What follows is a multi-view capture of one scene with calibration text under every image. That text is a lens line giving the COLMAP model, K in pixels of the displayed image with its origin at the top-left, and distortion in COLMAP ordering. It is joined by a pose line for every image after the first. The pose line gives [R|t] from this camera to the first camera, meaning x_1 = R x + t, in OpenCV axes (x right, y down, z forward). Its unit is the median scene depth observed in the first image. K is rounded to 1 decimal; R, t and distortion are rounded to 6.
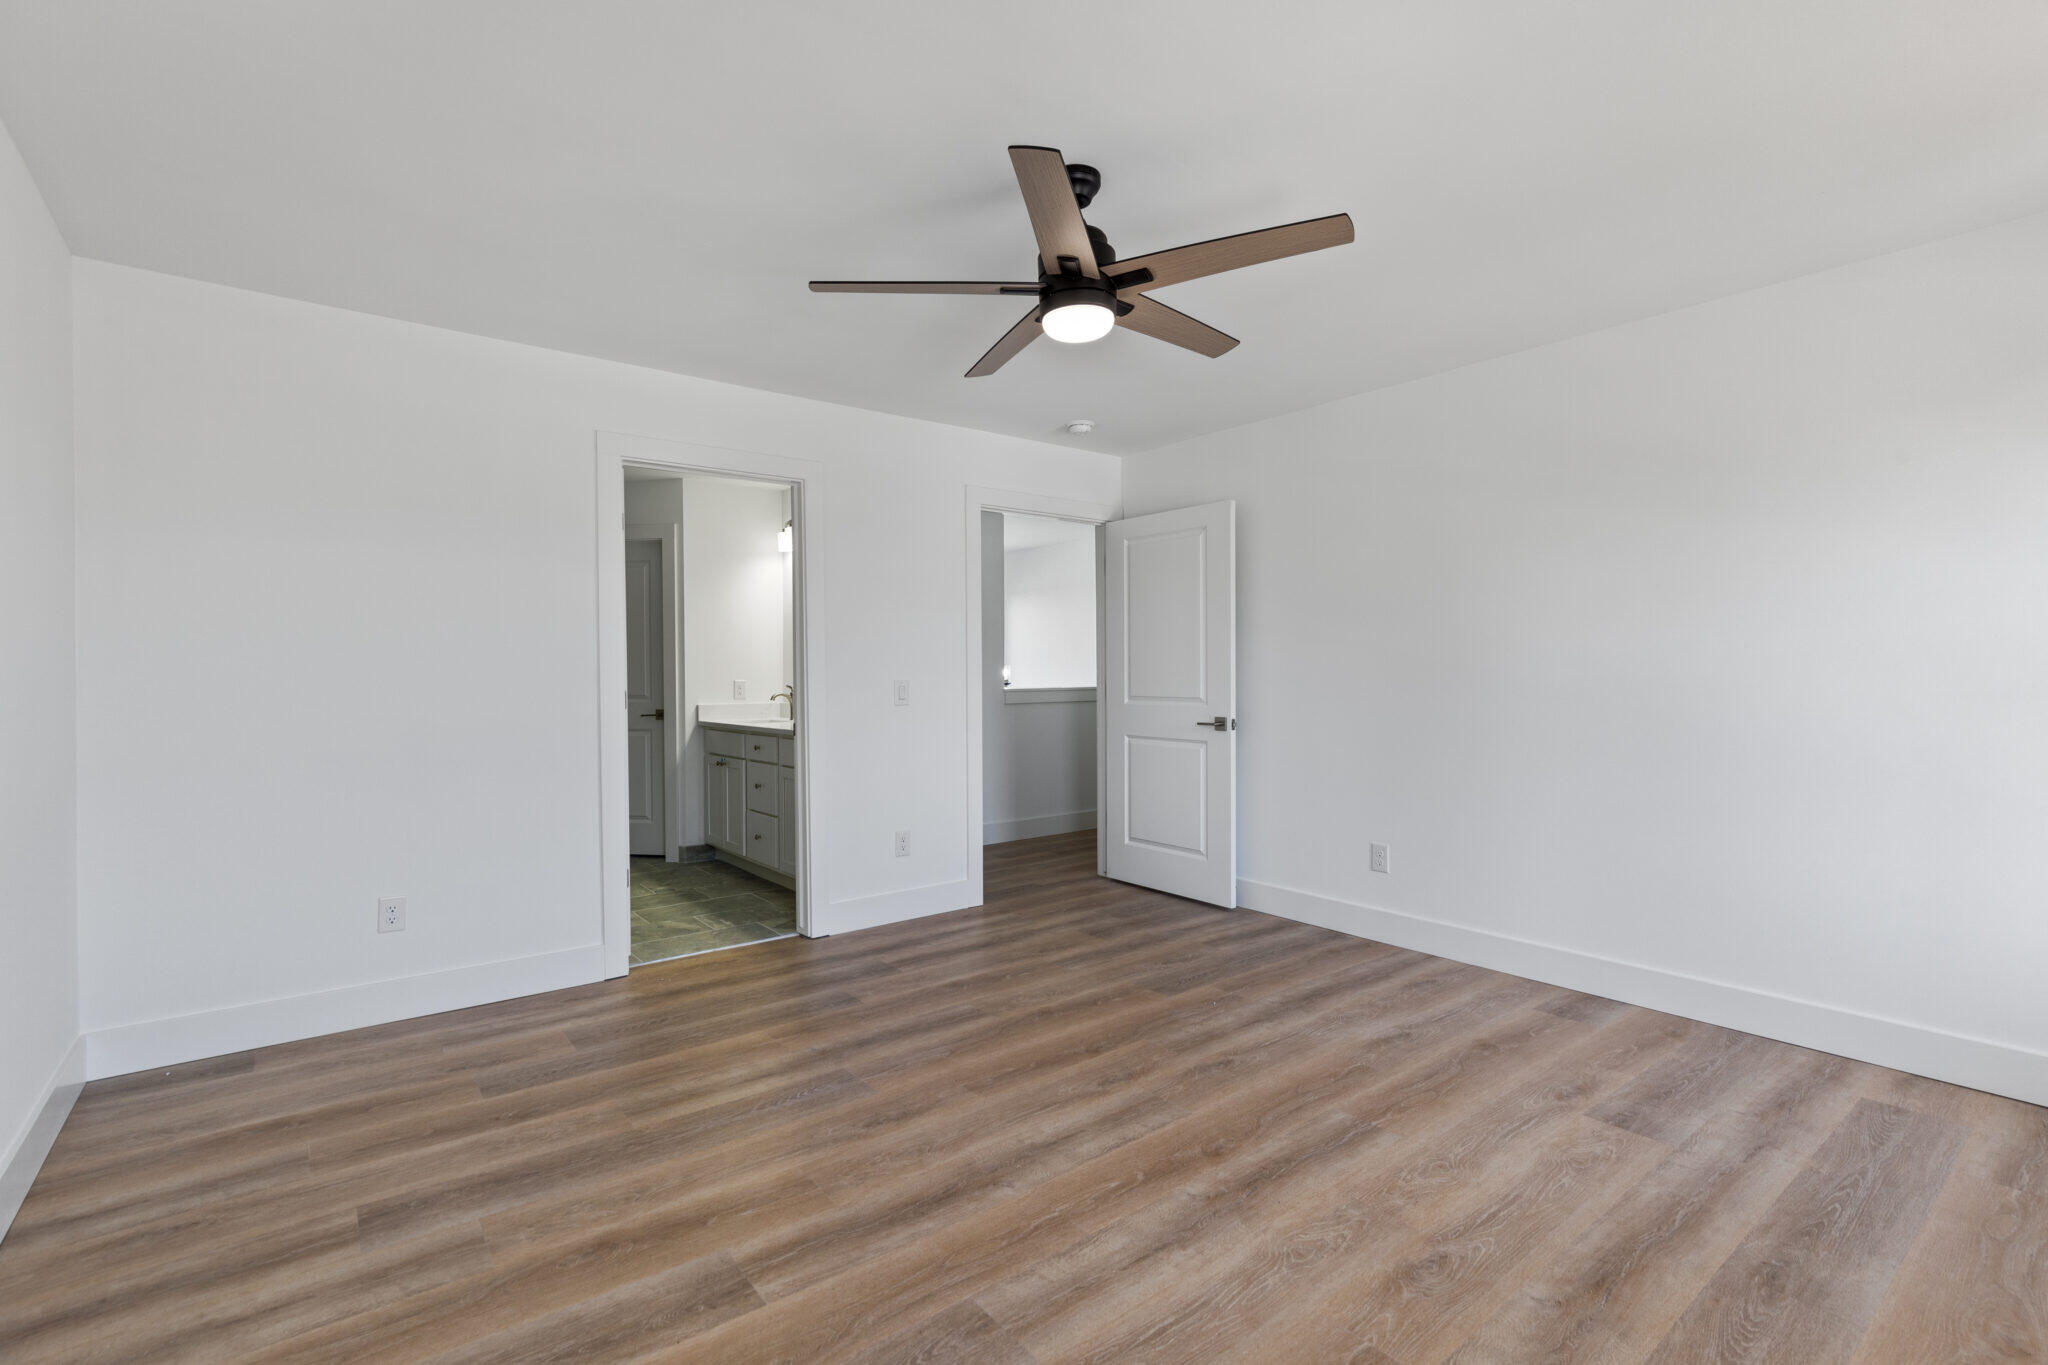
lens RADIAL K [[935.4, 0, 1027.7], [0, 935.4, 678.9], [0, 0, 1]] dist [-0.001683, 0.000257]
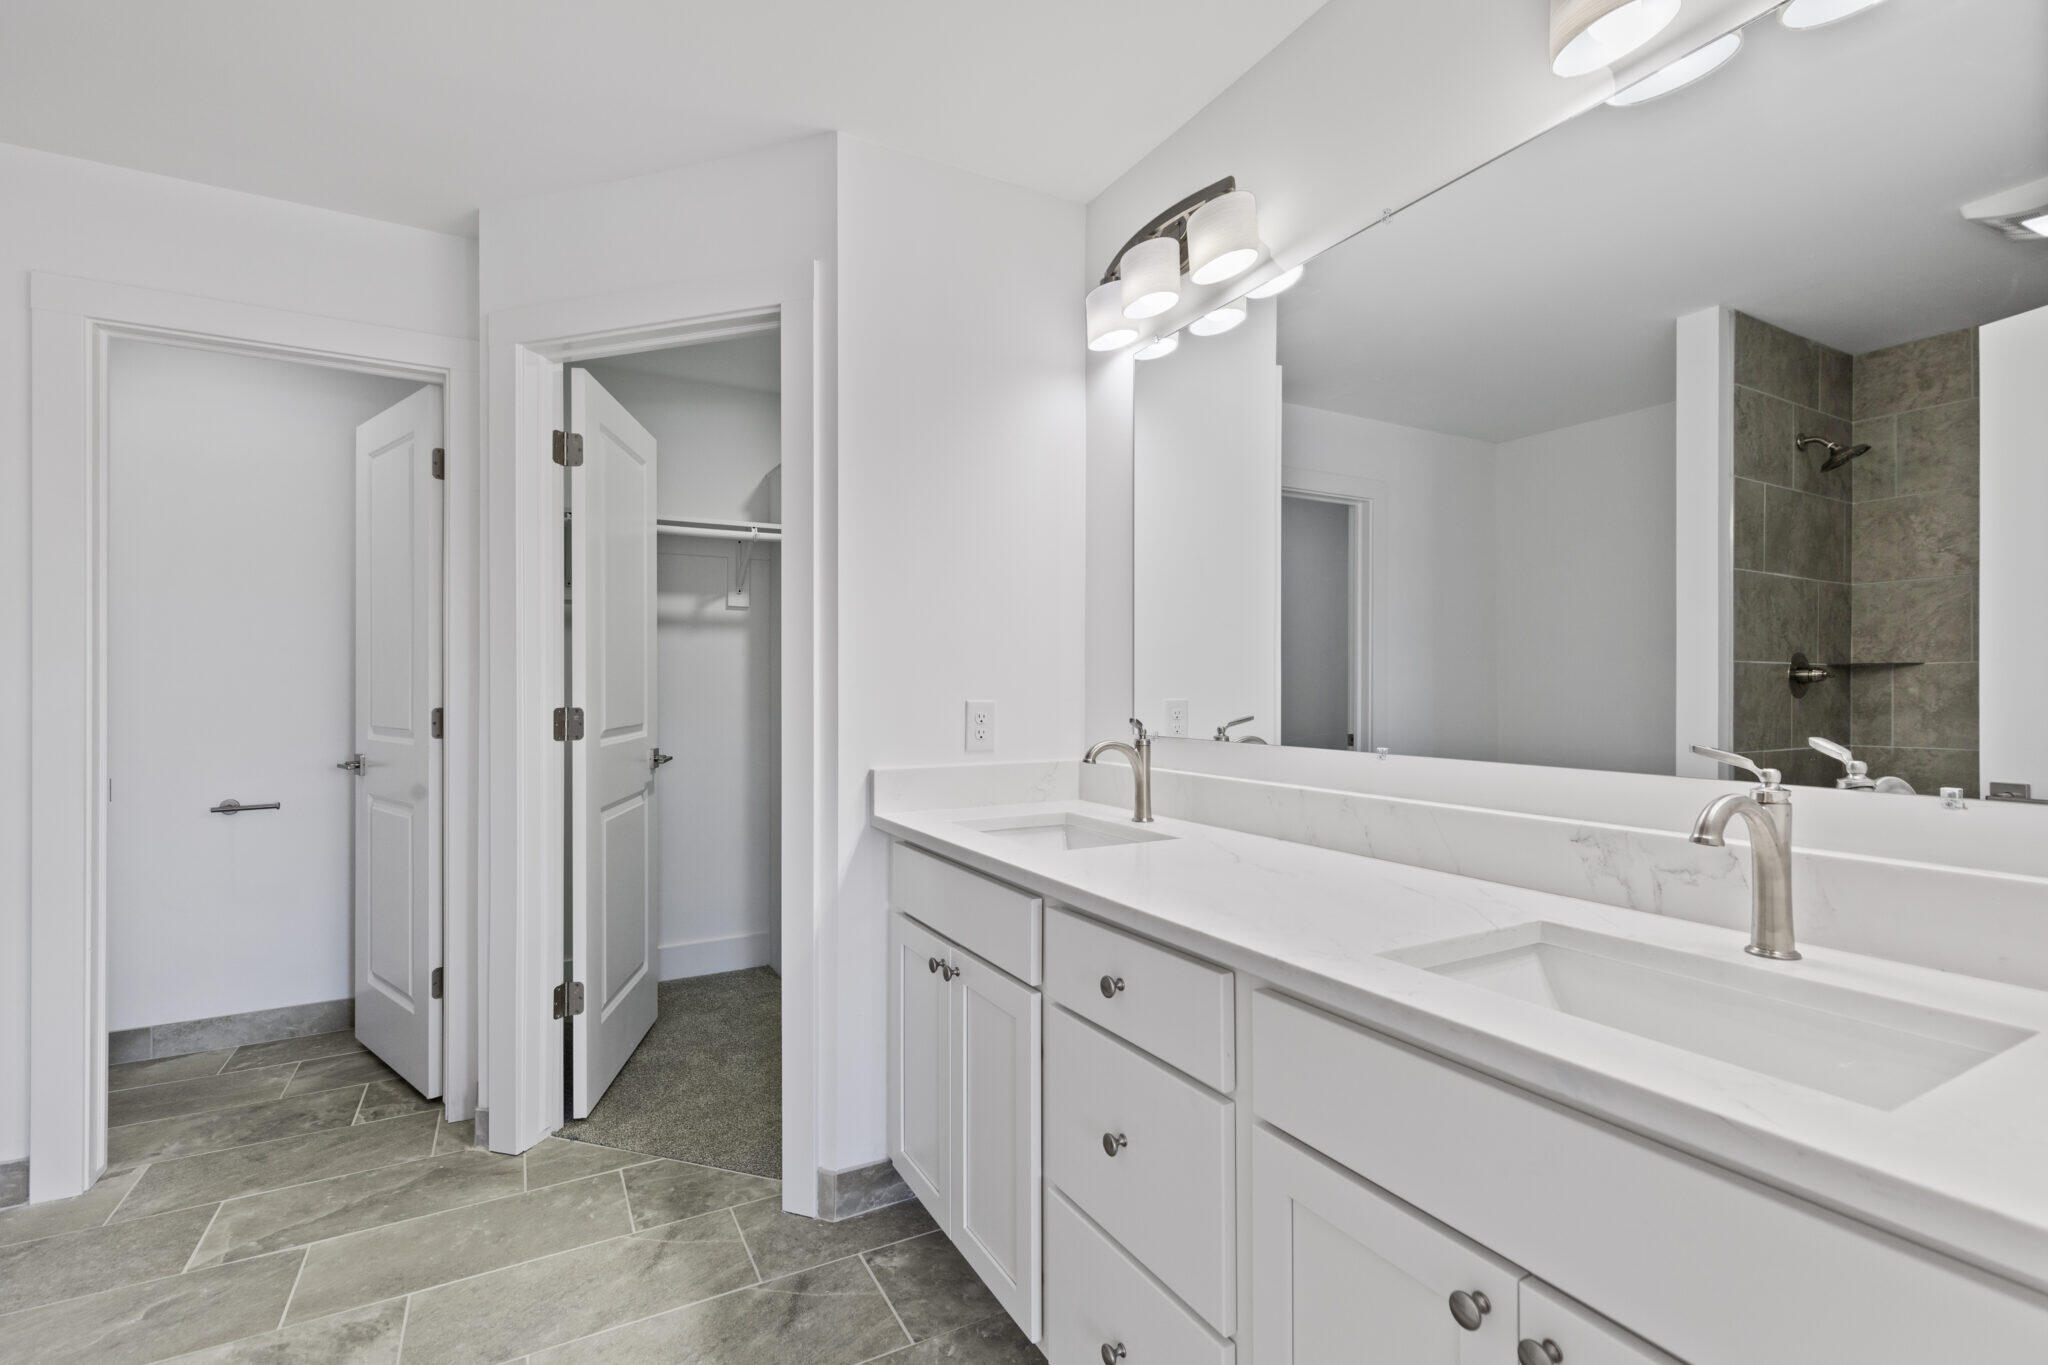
lens RADIAL K [[935.4, 0, 1026.8], [0, 935.4, 680.7], [0, 0, 1]] dist [-0.001683, 0.000257]
pose [[0.987849, 0.005680, -0.155315, -0.241517], [-0.006758, 0.999957, -0.006414, -0.004345], [0.155272, 0.007385, 0.987844, 0.663000]]
